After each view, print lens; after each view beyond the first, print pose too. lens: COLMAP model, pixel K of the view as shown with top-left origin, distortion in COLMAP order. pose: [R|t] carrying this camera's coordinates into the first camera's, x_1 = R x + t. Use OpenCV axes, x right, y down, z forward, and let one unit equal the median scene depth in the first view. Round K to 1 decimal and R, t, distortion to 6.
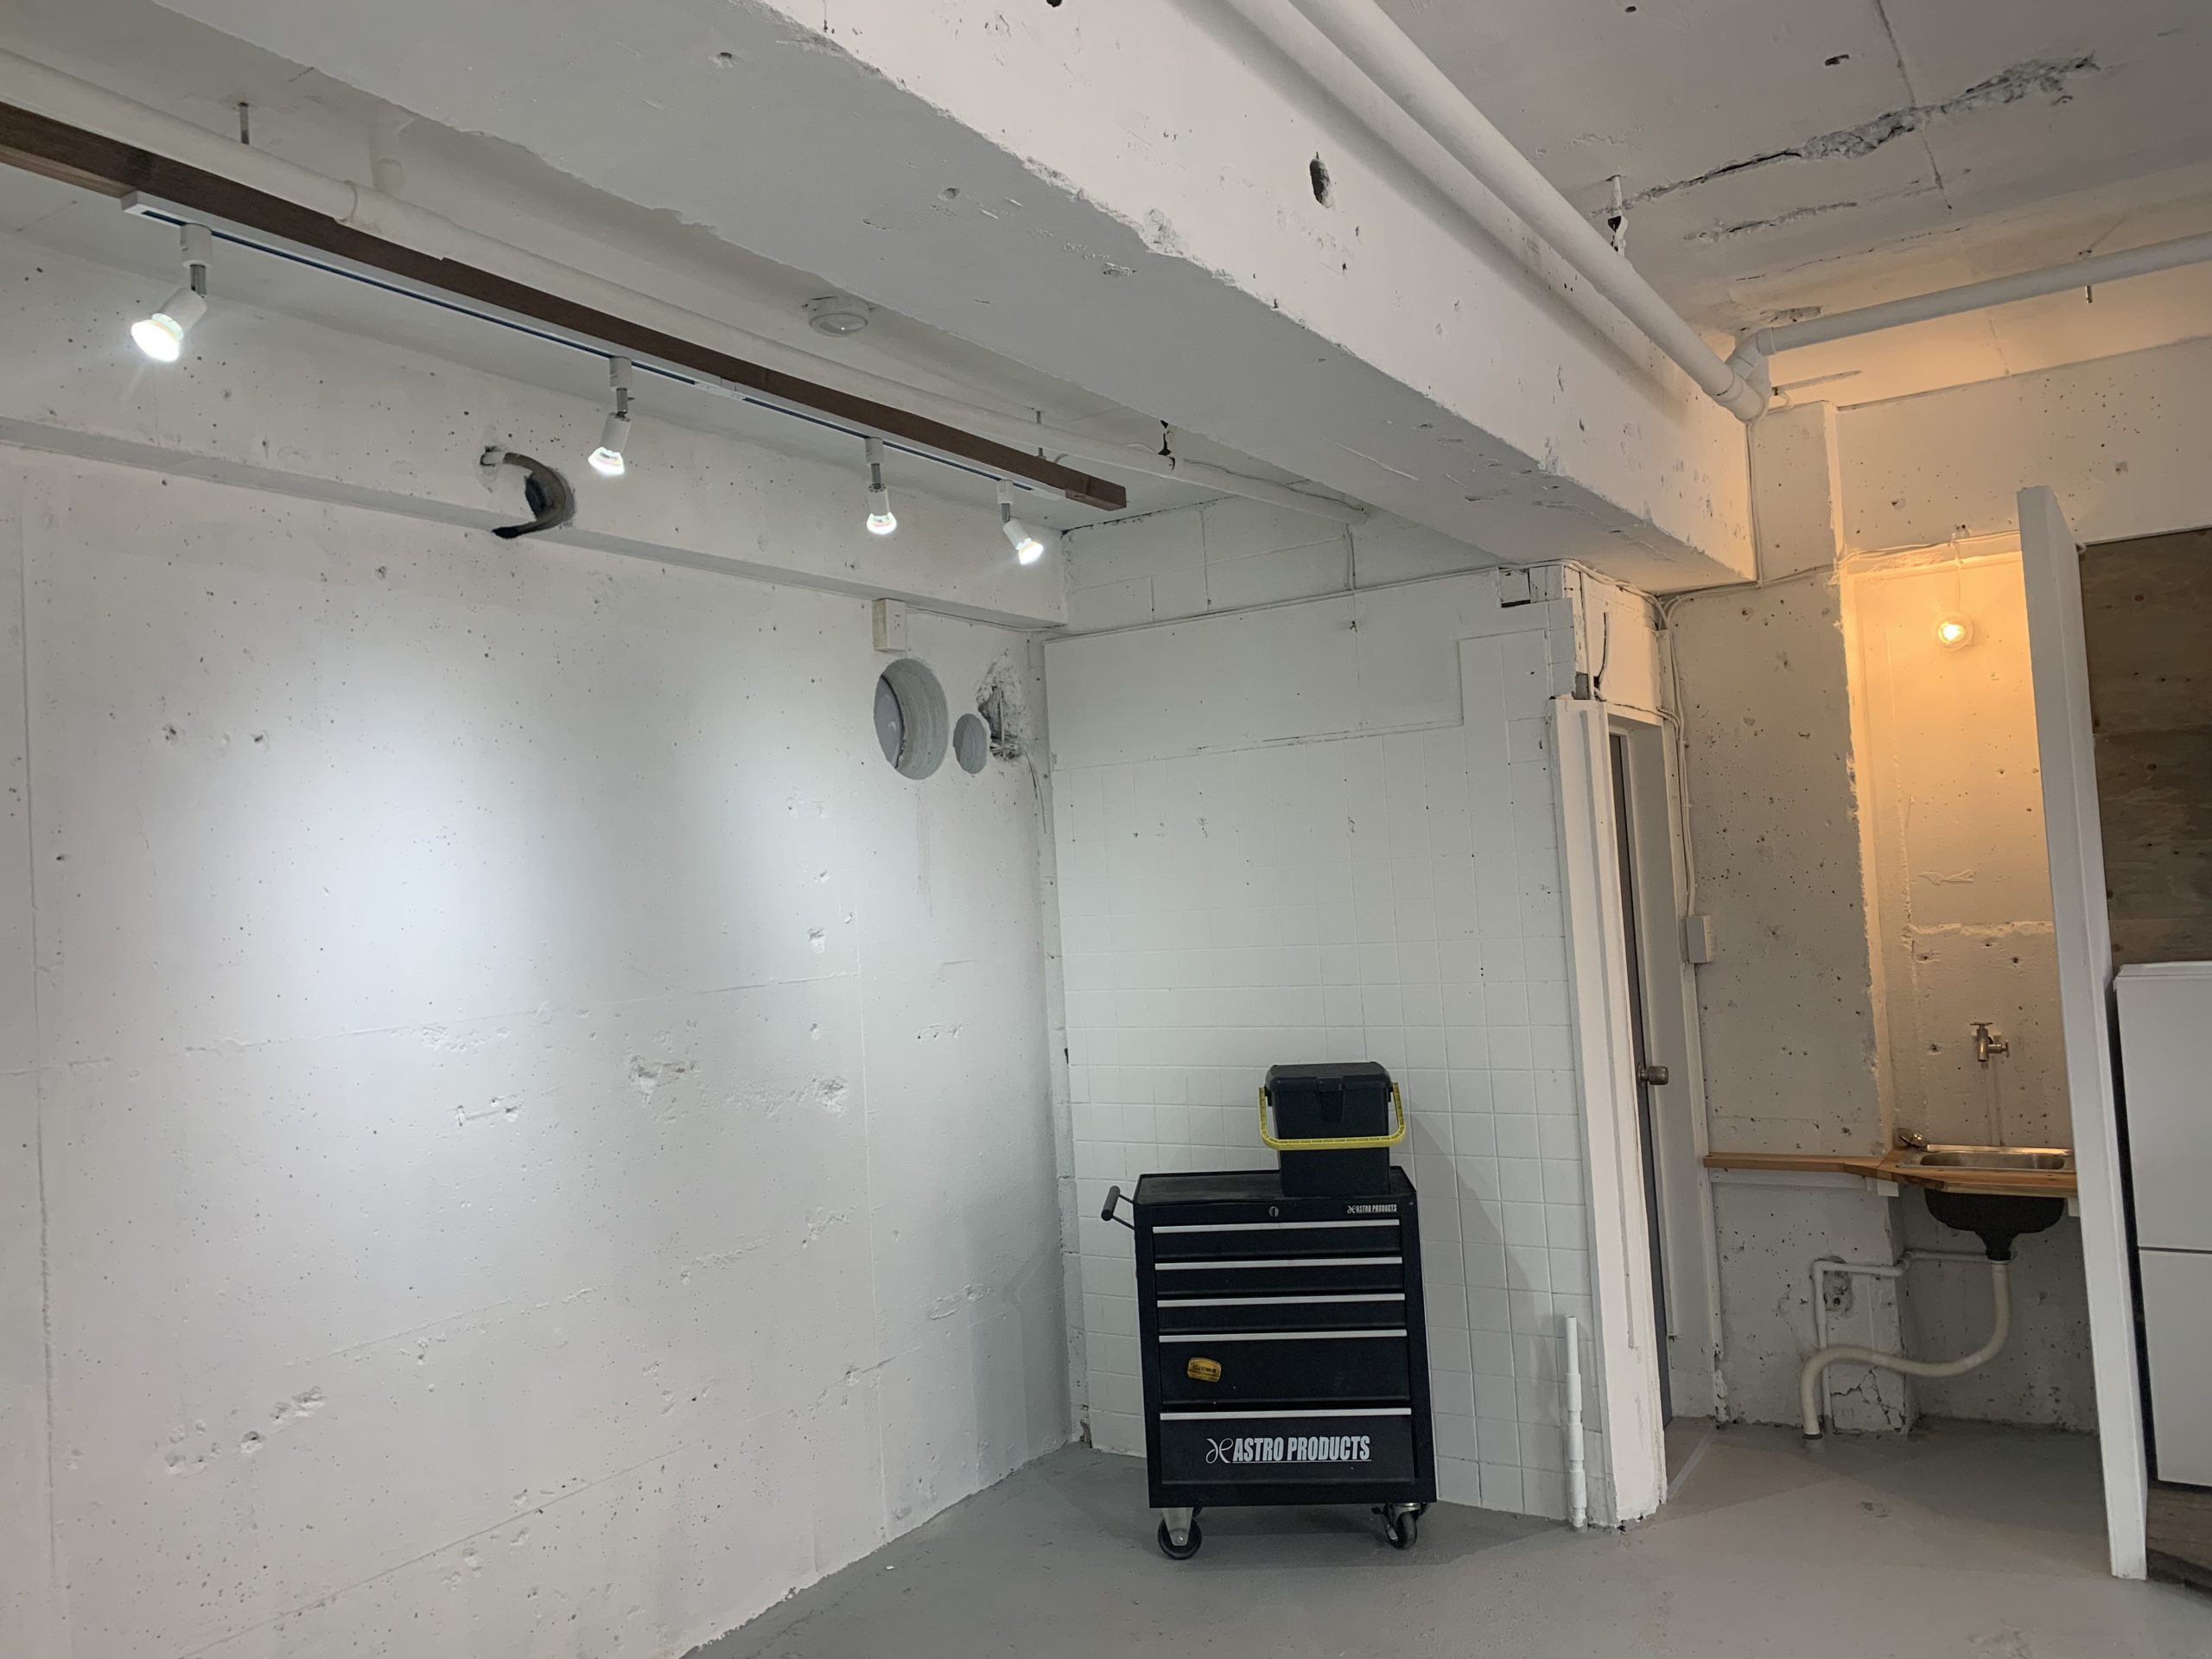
lens RADIAL K [[1669.0, 0, 1064.1], [0, 1669.0, 821.7], [0, 0, 1]] dist [0.046926, -0.058379]
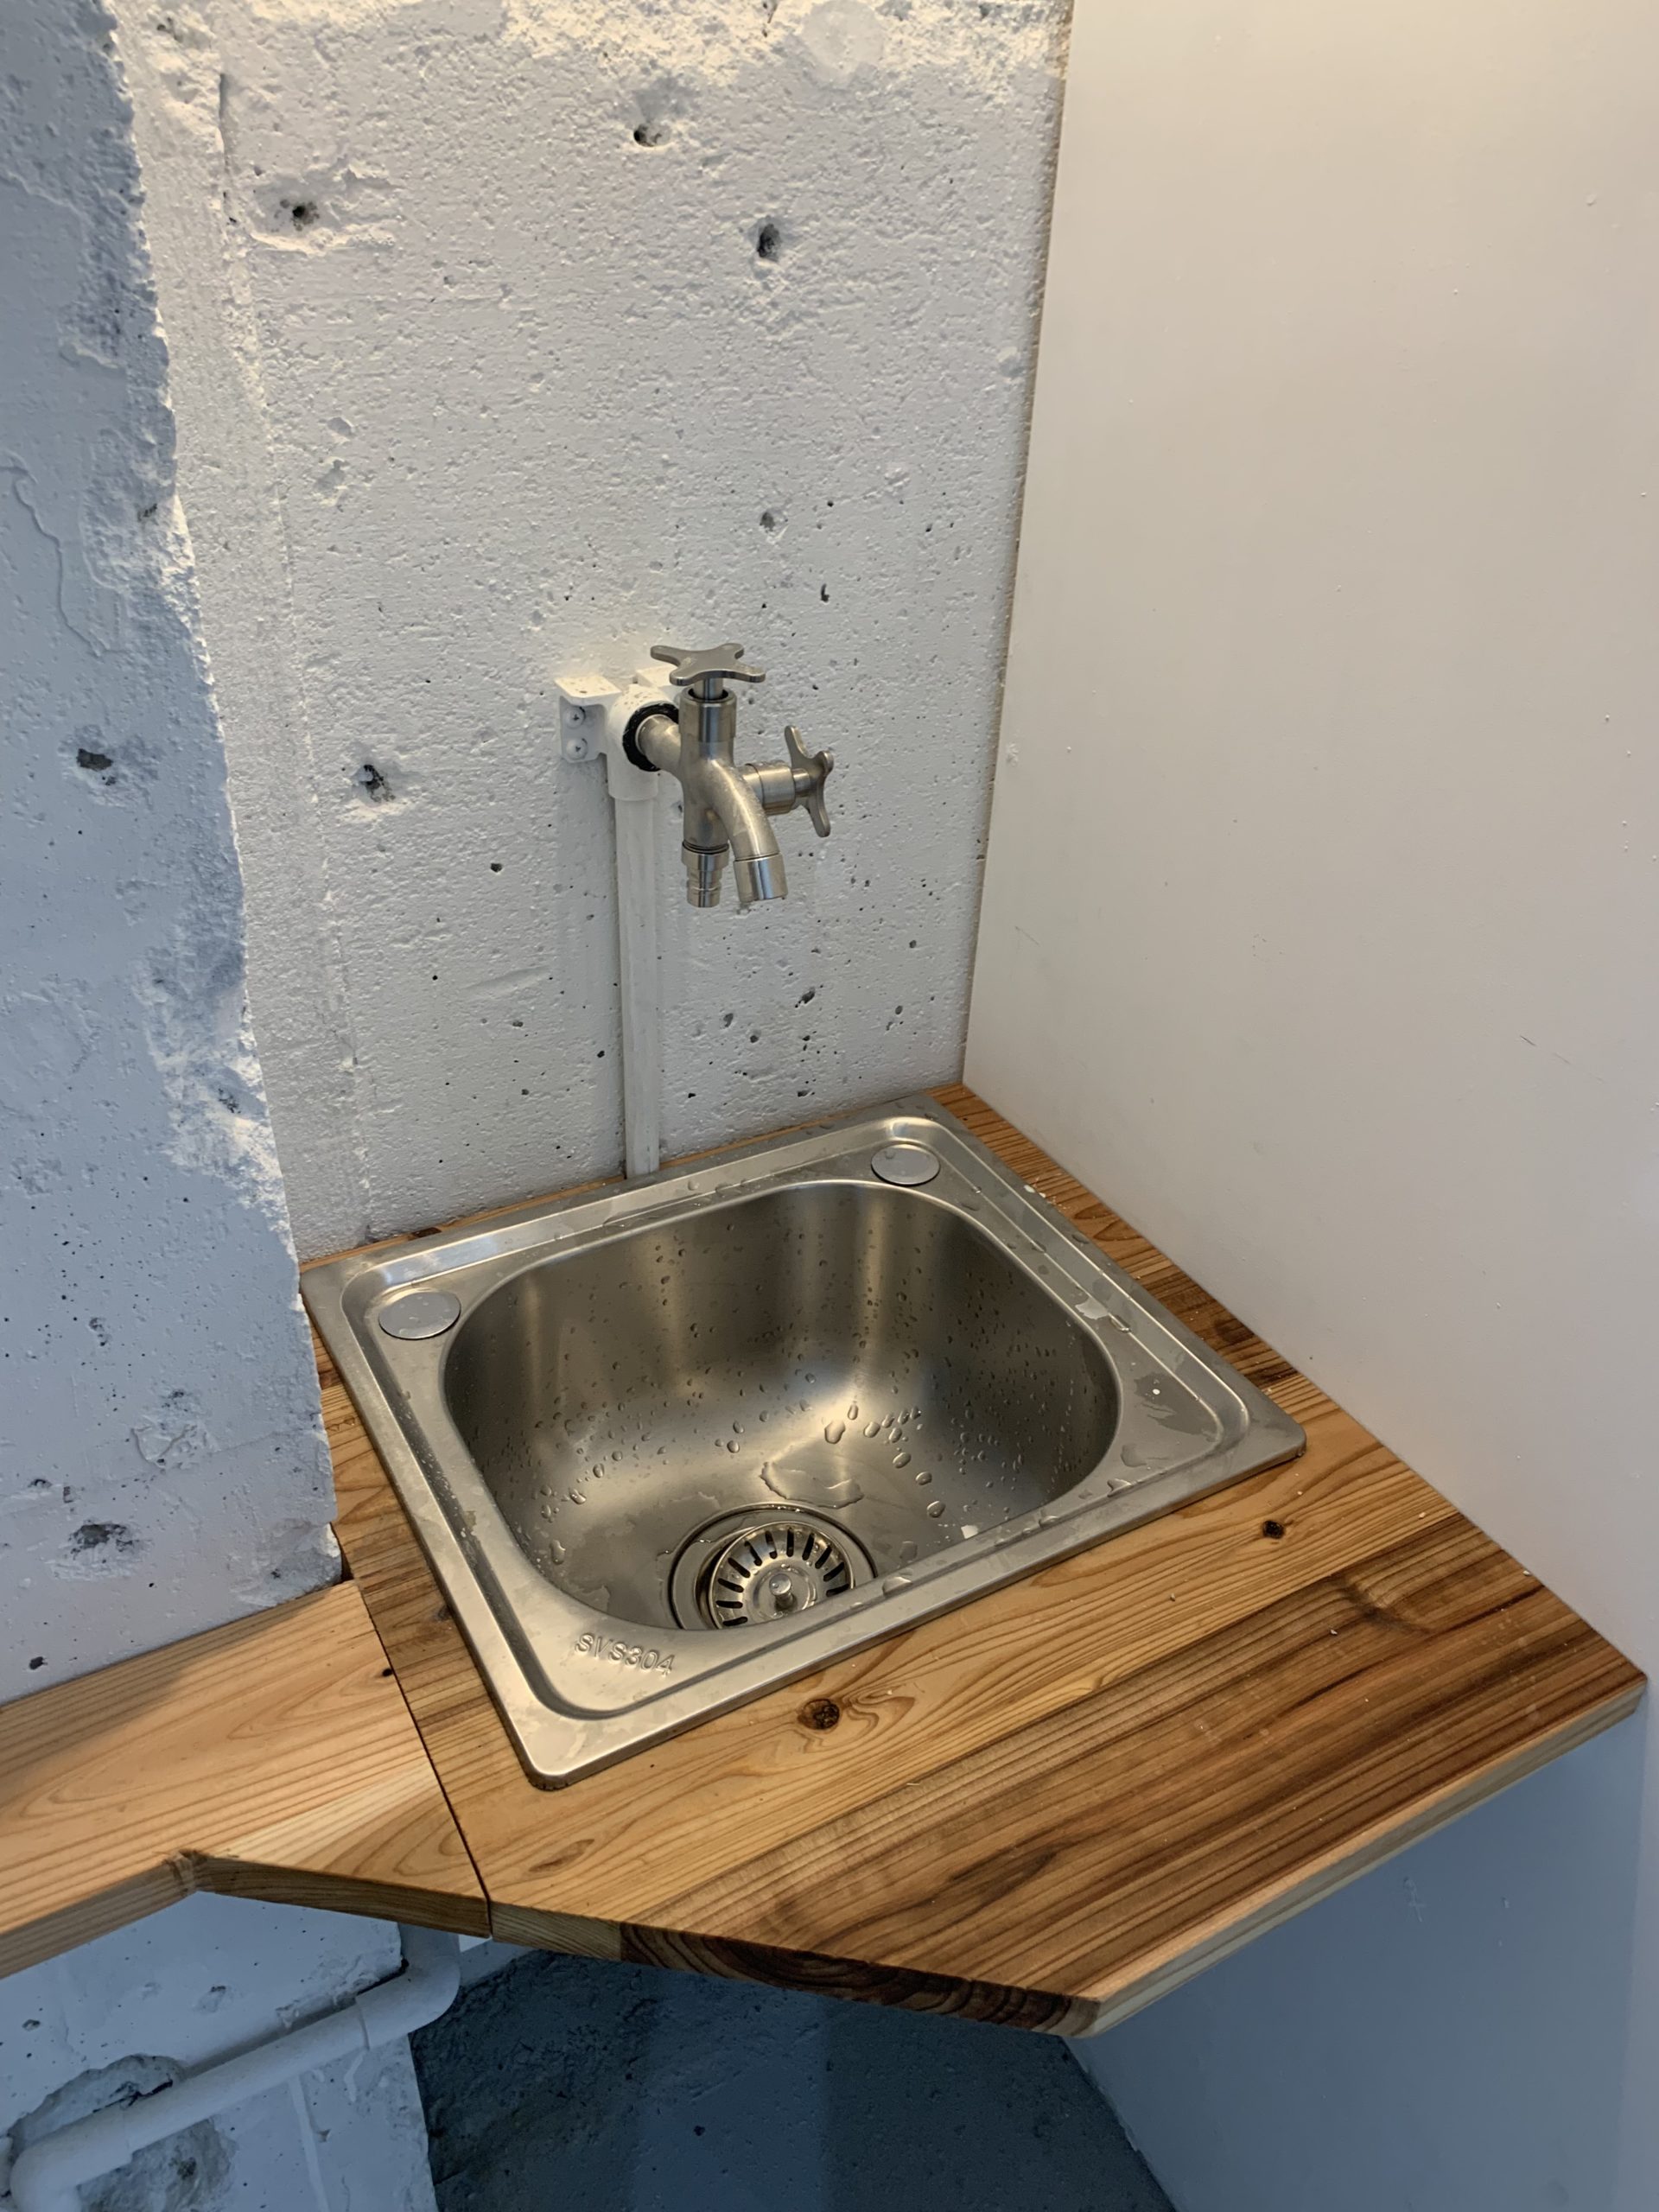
lens RADIAL K [[1669.0, 0, 793.7], [0, 1669.0, 1061.7], [0, 0, 1]] dist [0.046926, -0.058379]
pose [[0.457422, -0.405073, 0.791632, 0.396710], [-0.112278, 0.856791, 0.503292, 0.067852], [-0.882133, -0.319100, 0.346434, 0.915901]]
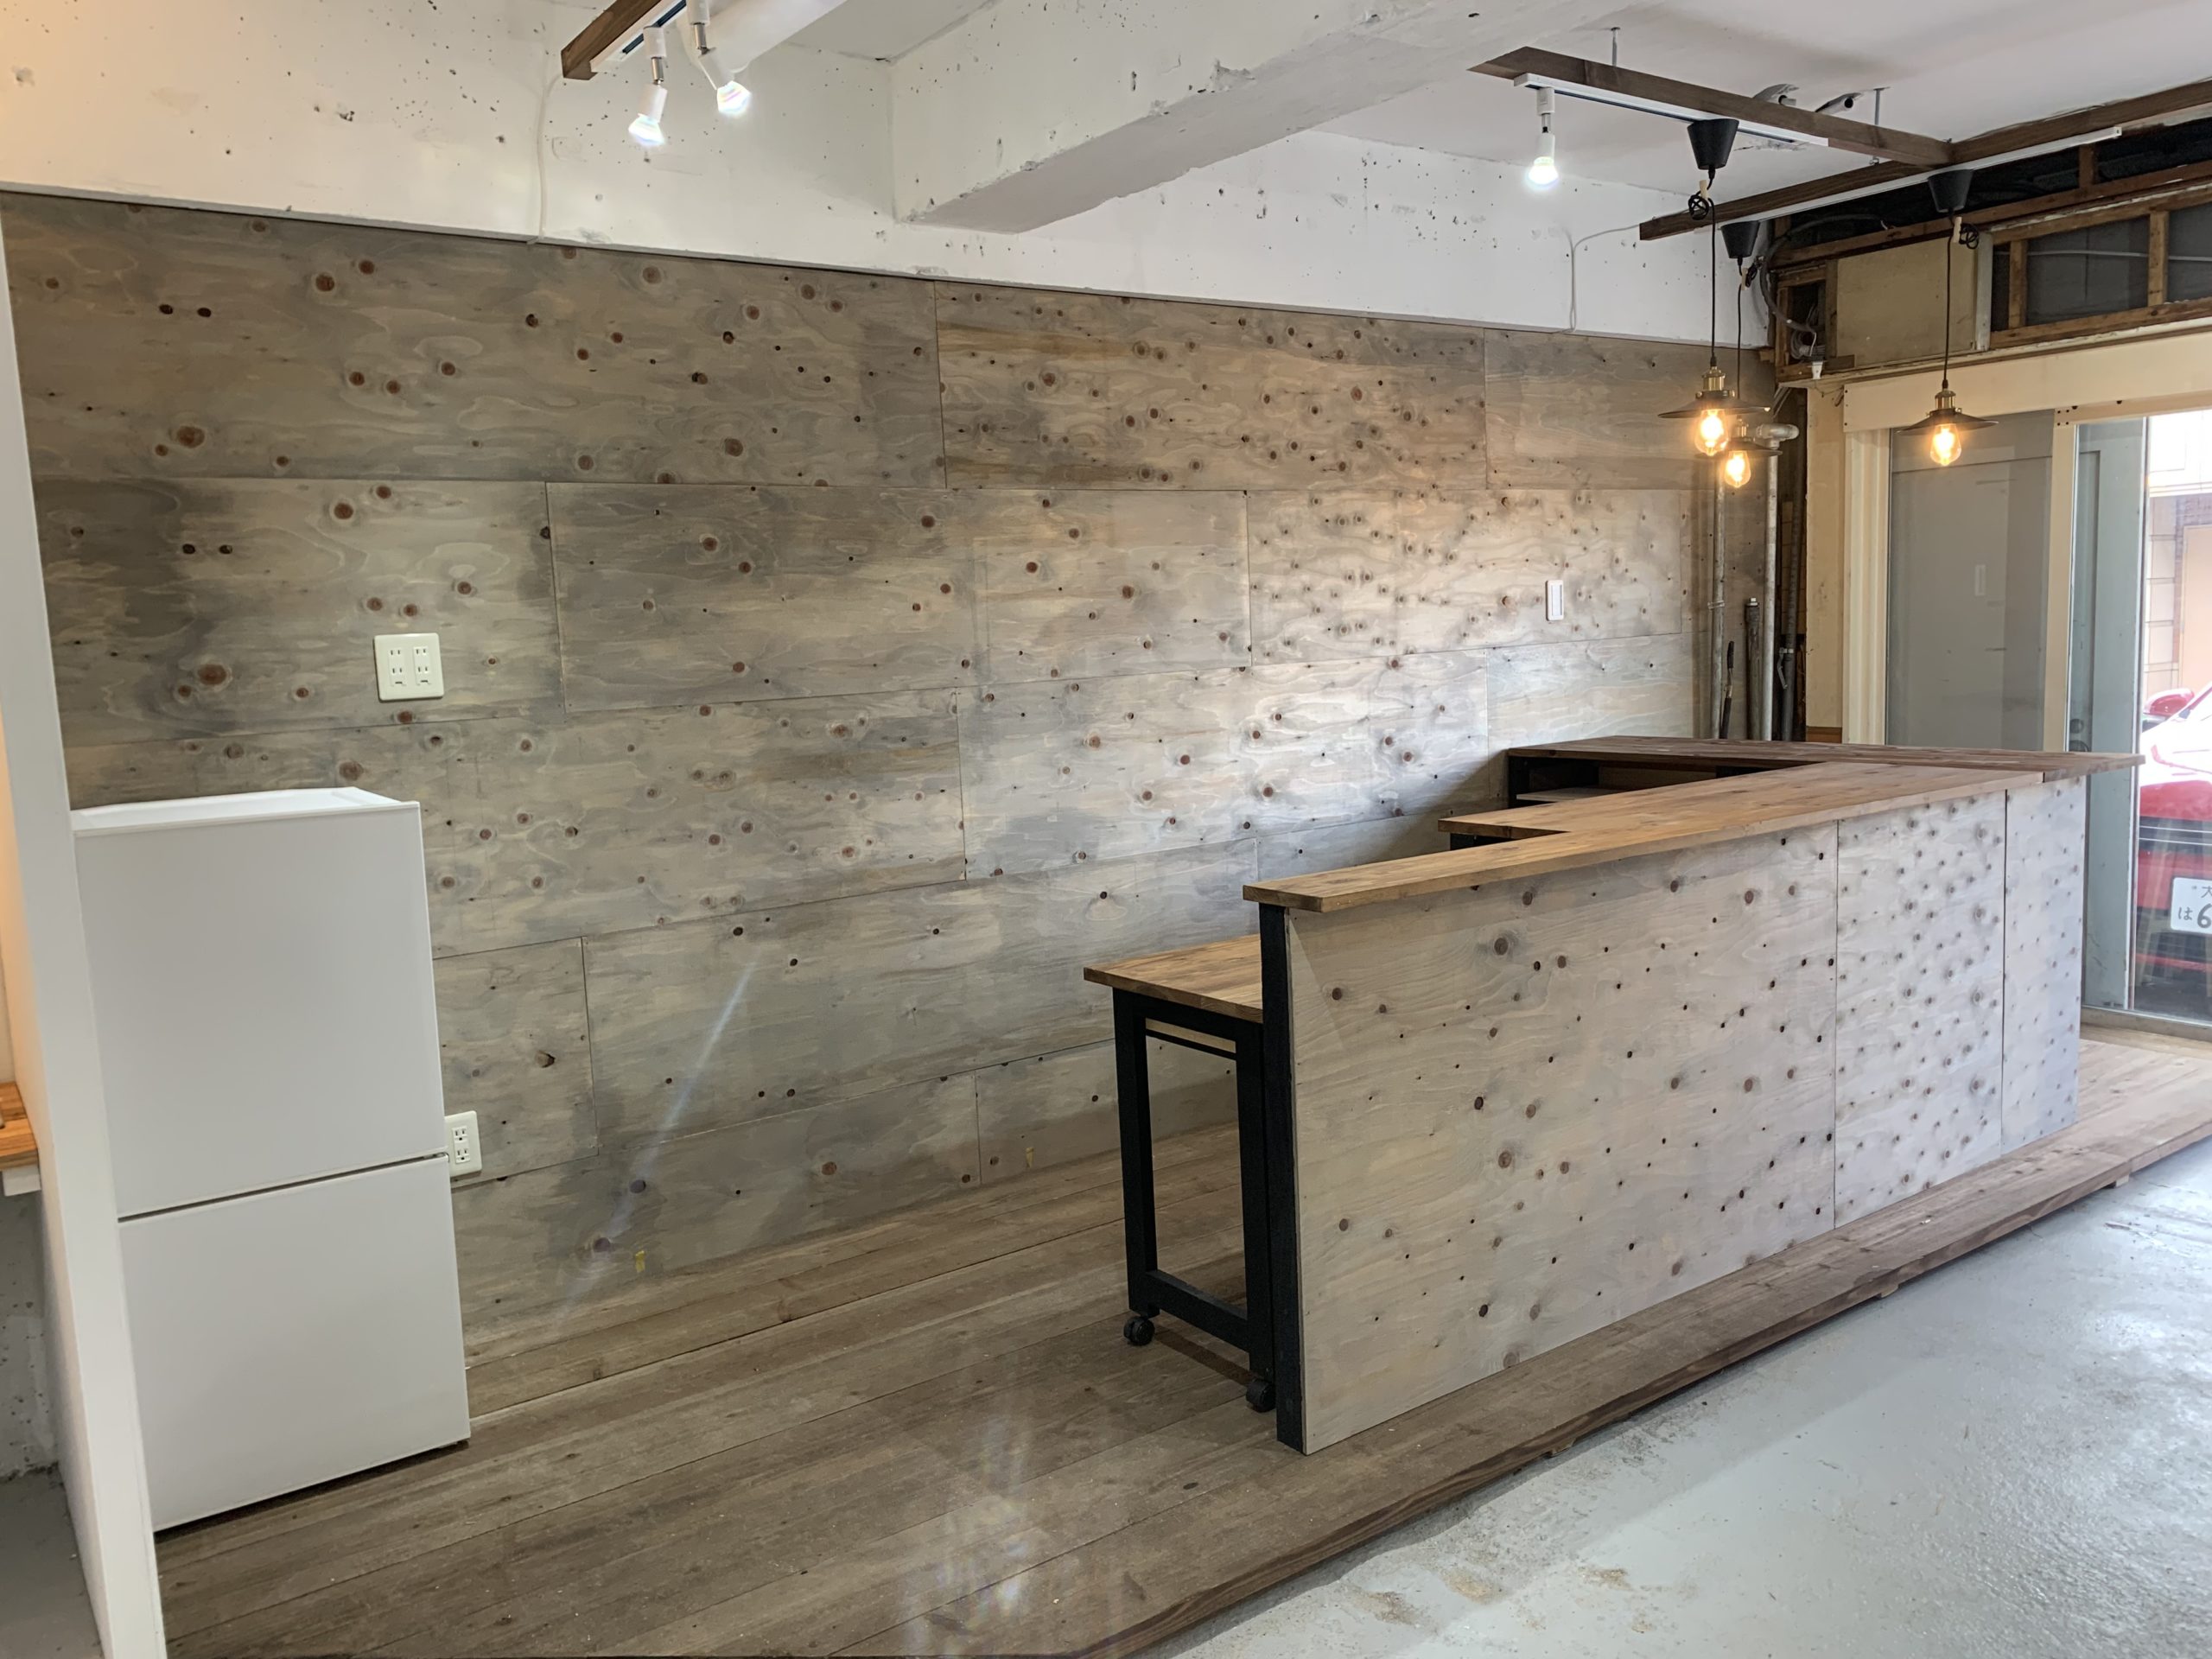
lens RADIAL K [[1669.0, 0, 1070.5], [0, 1669.0, 823.6], [0, 0, 1]] dist [0.046926, -0.058379]
pose [[0.365048, -0.067974, 0.928504, 0.127350], [-0.022318, 0.996405, 0.081719, 0.021465], [-0.930721, -0.050554, 0.362219, 0.336053]]
